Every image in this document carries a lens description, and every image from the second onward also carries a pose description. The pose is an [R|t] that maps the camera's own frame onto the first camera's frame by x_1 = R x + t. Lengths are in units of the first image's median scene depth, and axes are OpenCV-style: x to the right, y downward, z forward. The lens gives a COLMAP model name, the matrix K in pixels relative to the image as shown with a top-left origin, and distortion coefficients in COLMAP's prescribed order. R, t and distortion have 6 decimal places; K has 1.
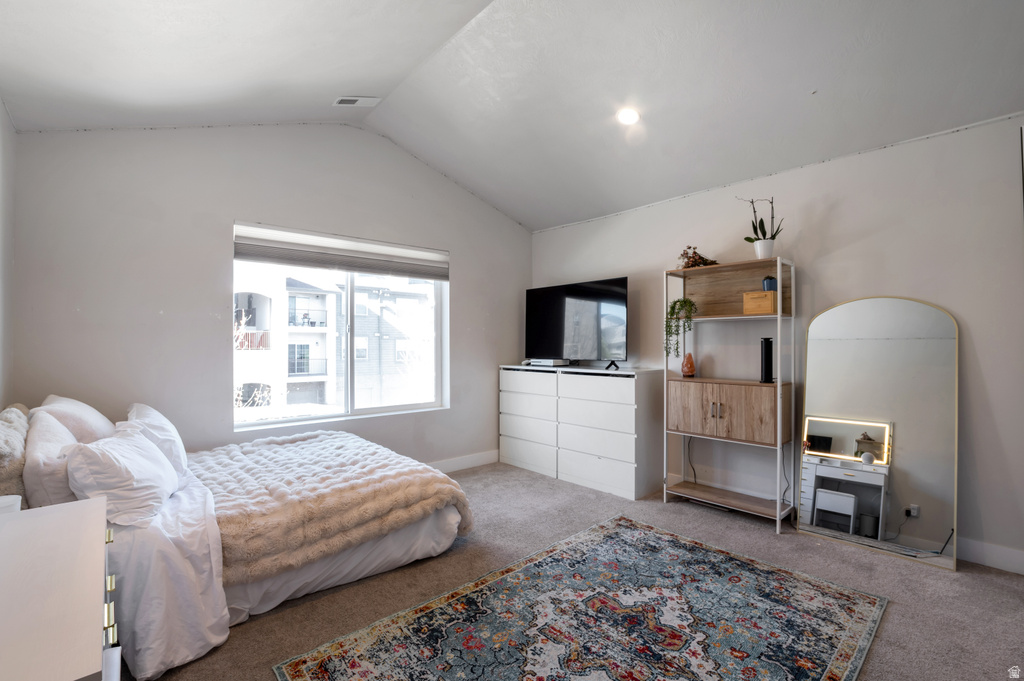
lens RADIAL K [[463.3, 0, 513.9], [0, 463.3, 342.3], [0, 0, 1]] dist [-0.037510, 0.004601]
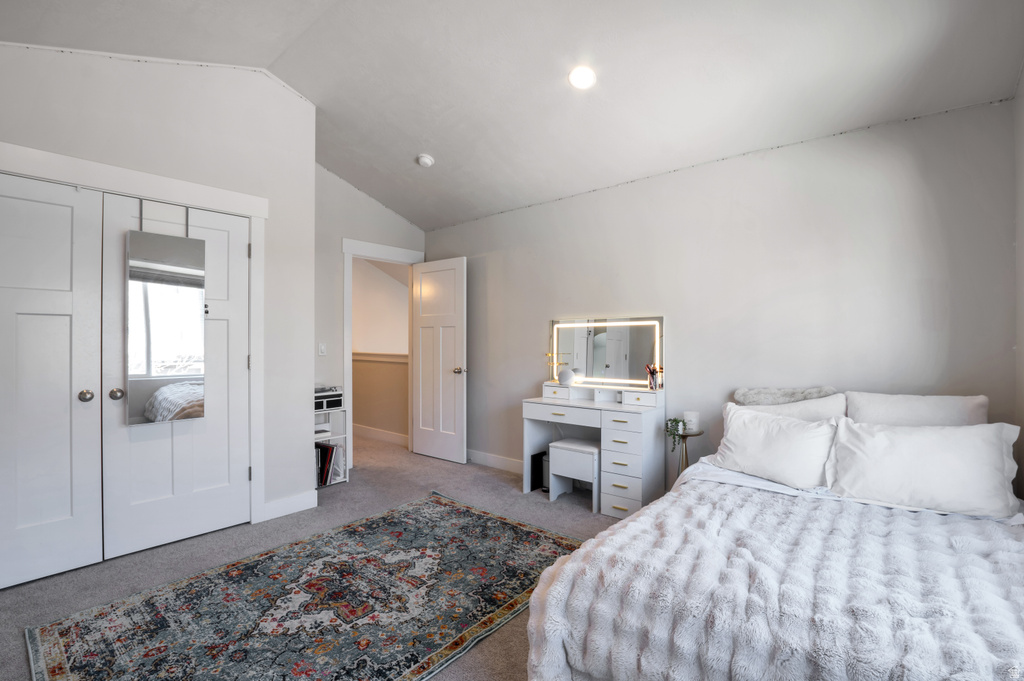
lens RADIAL K [[463.3, 0, 510.5], [0, 463.3, 341.3], [0, 0, 1]] dist [-0.037510, 0.004601]
pose [[-0.990903, 0.007907, -0.134348, -0.007577], [0.008028, 0.999968, -0.000360, 0.007776], [0.134341, -0.001435, -0.990934, 2.066547]]
